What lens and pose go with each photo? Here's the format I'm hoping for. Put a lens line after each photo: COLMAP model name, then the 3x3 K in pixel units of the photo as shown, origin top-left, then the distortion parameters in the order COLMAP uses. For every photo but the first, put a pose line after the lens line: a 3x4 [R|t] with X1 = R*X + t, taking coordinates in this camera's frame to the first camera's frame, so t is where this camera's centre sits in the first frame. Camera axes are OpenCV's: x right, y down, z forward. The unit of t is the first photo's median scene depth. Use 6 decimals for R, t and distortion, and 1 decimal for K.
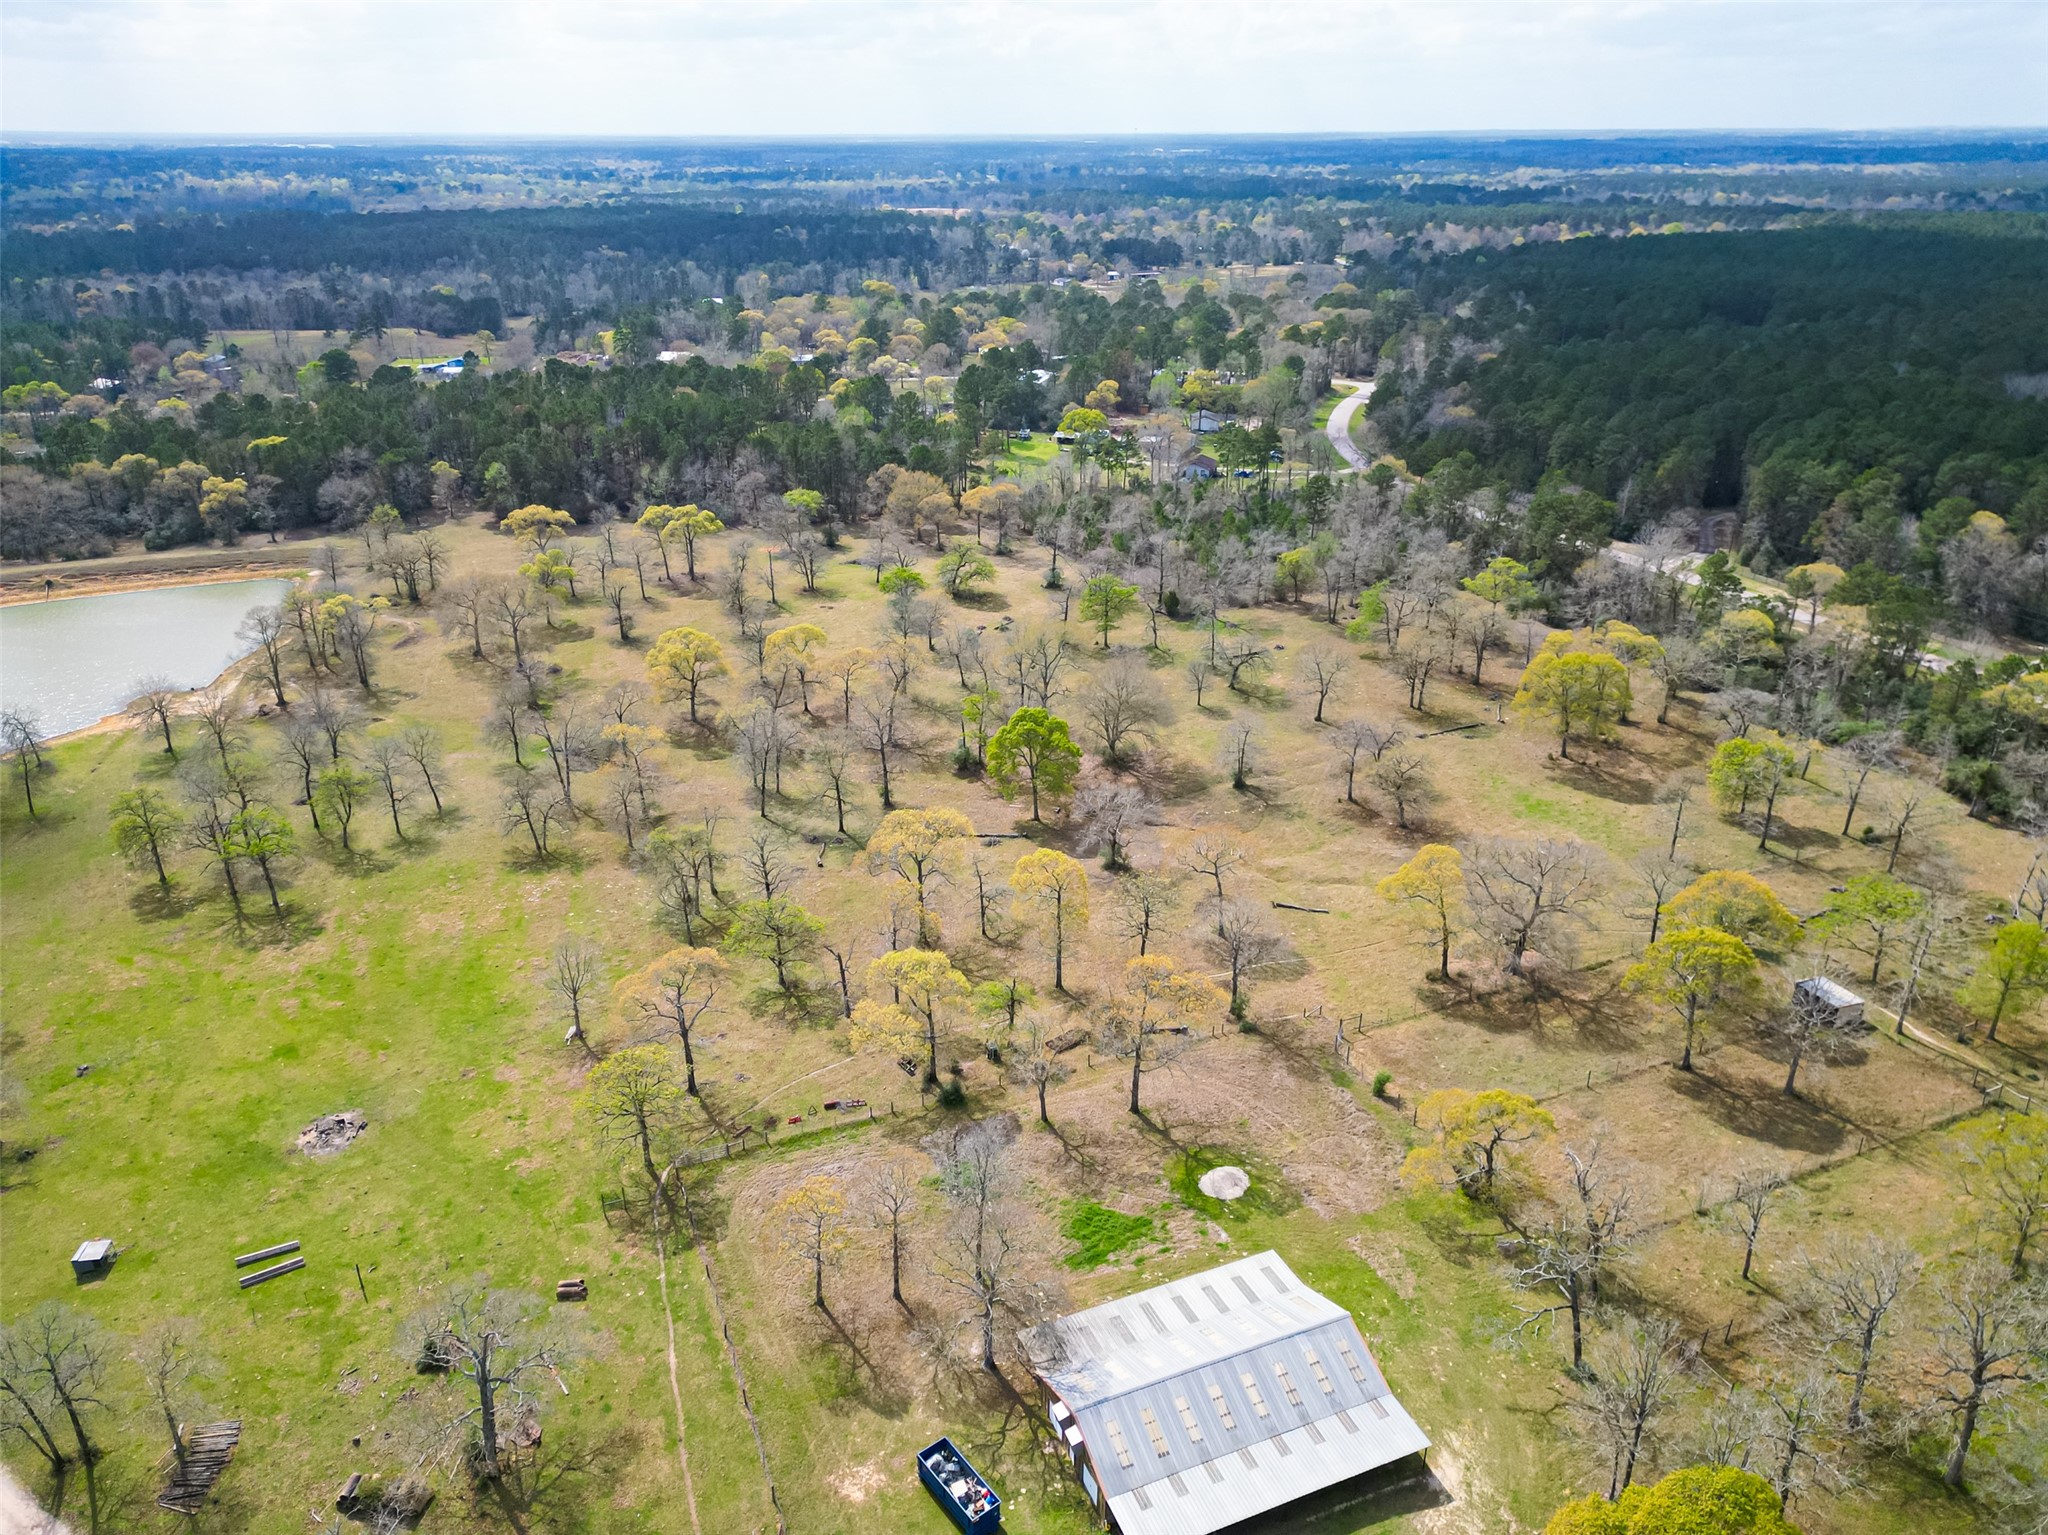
lens RADIAL K [[1431.7, 0, 1022.4], [0, 1431.7, 770.6], [0, 0, 1]] dist [0.071993, -0.069551]
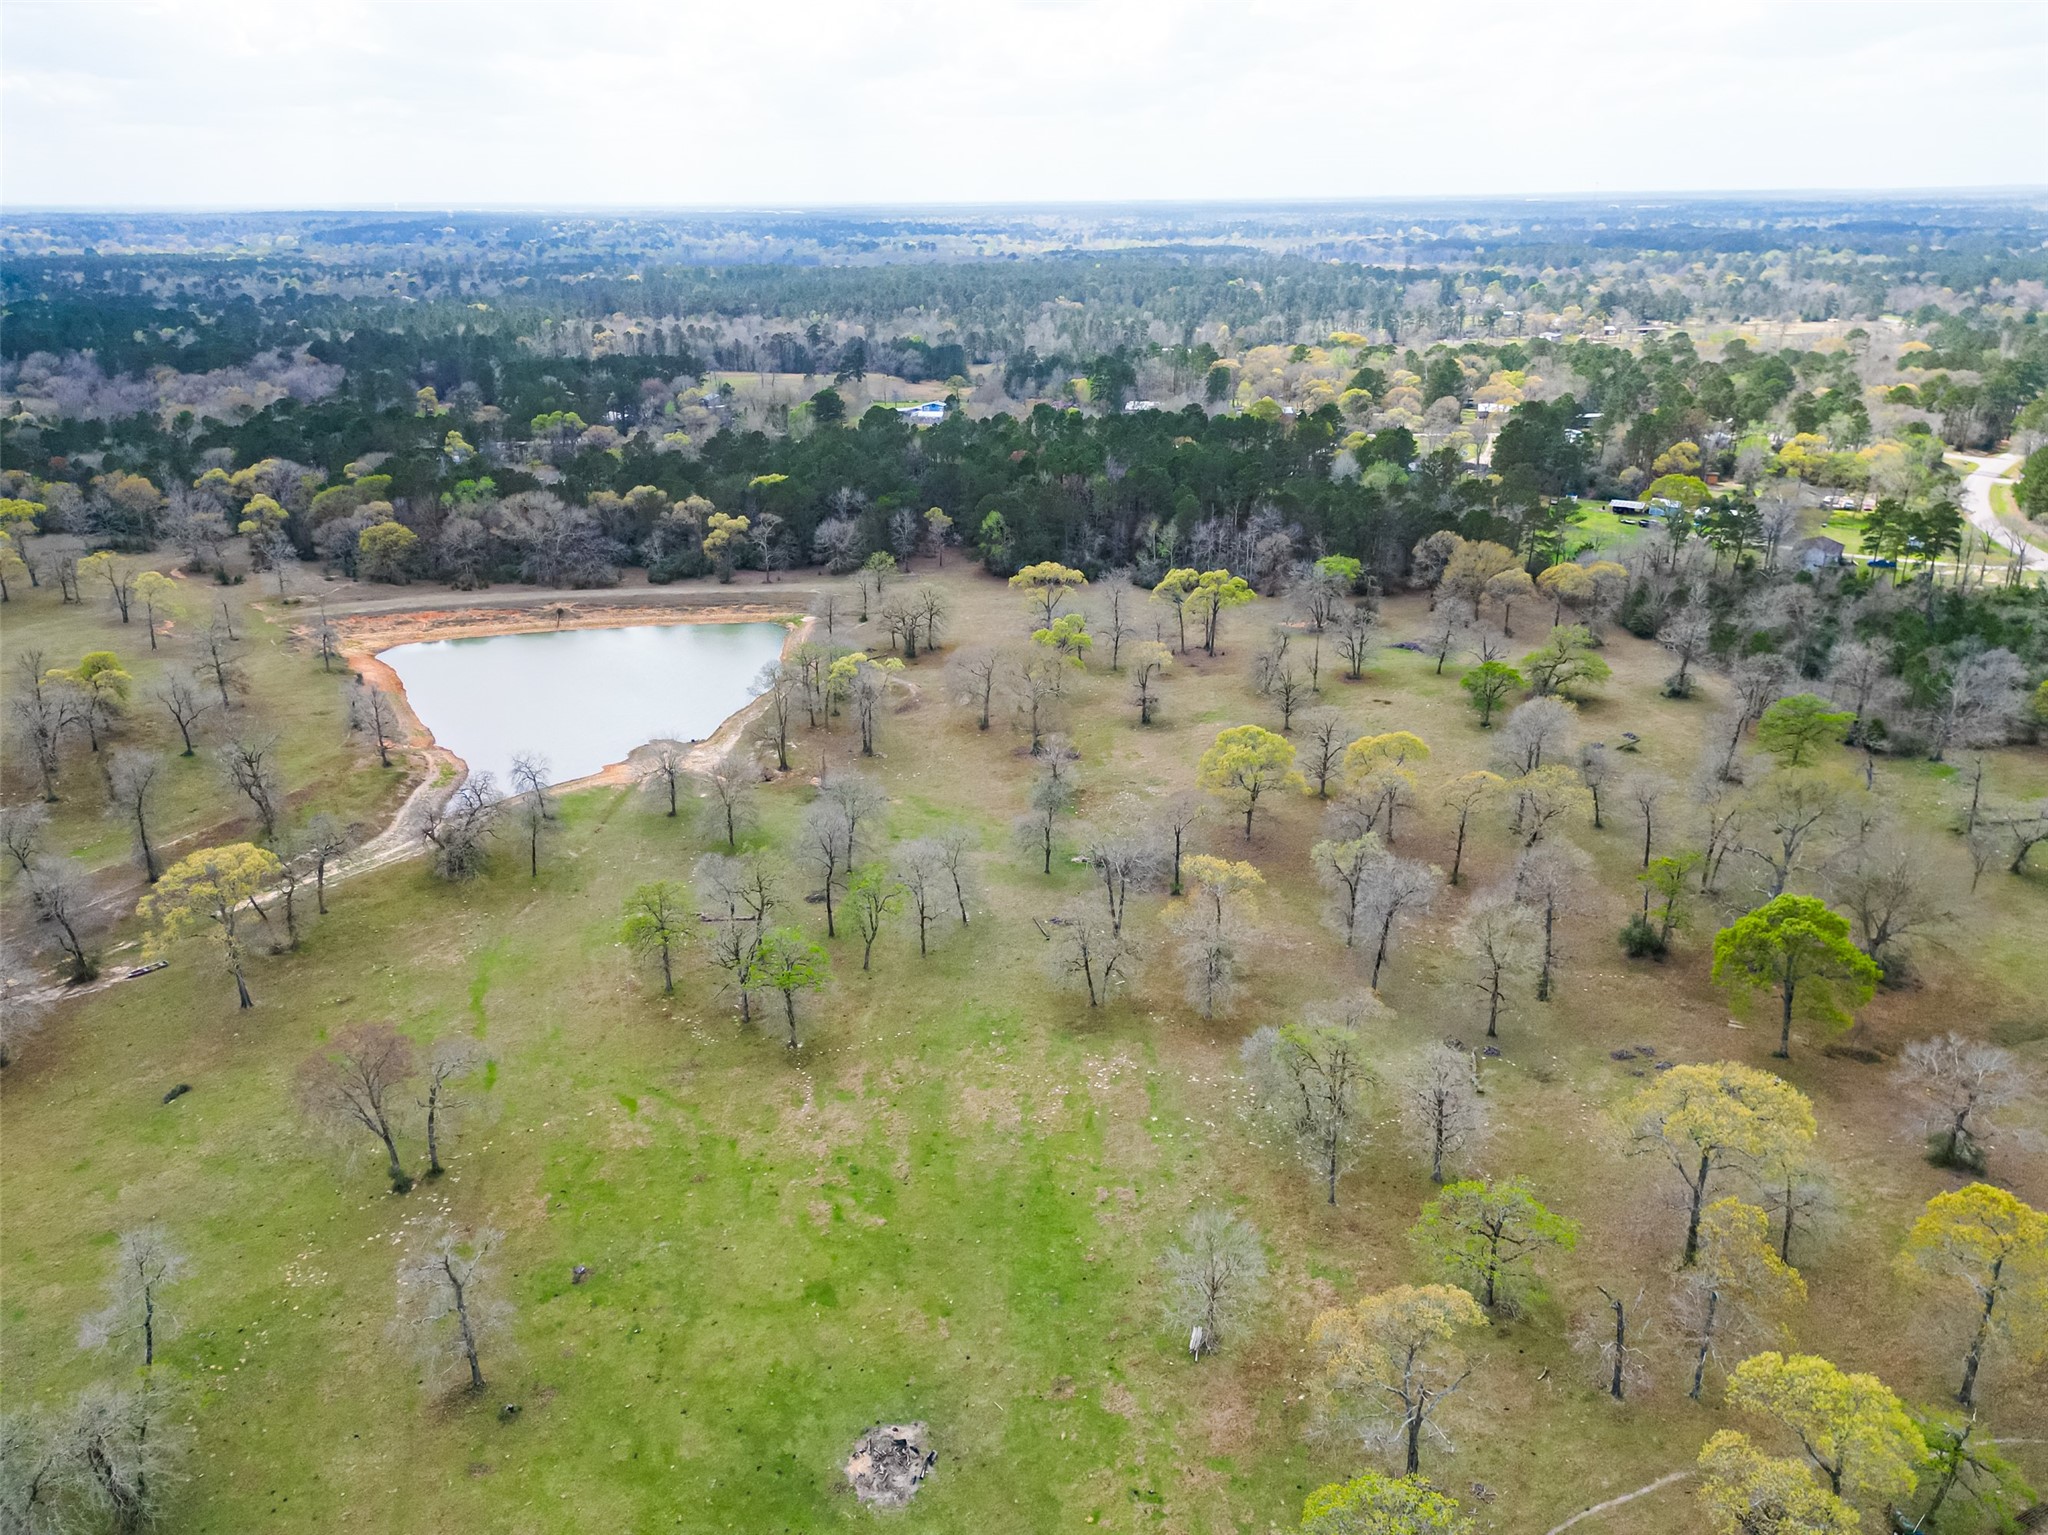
lens RADIAL K [[1431.7, 0, 1022.4], [0, 1431.7, 770.6], [0, 0, 1]] dist [0.071993, -0.069551]
pose [[0.964495, 0.093323, -0.247063, -0.108808], [-0.102444, 0.994442, -0.024294, -0.028490], [0.243423, 0.048741, 0.968695, 0.128810]]
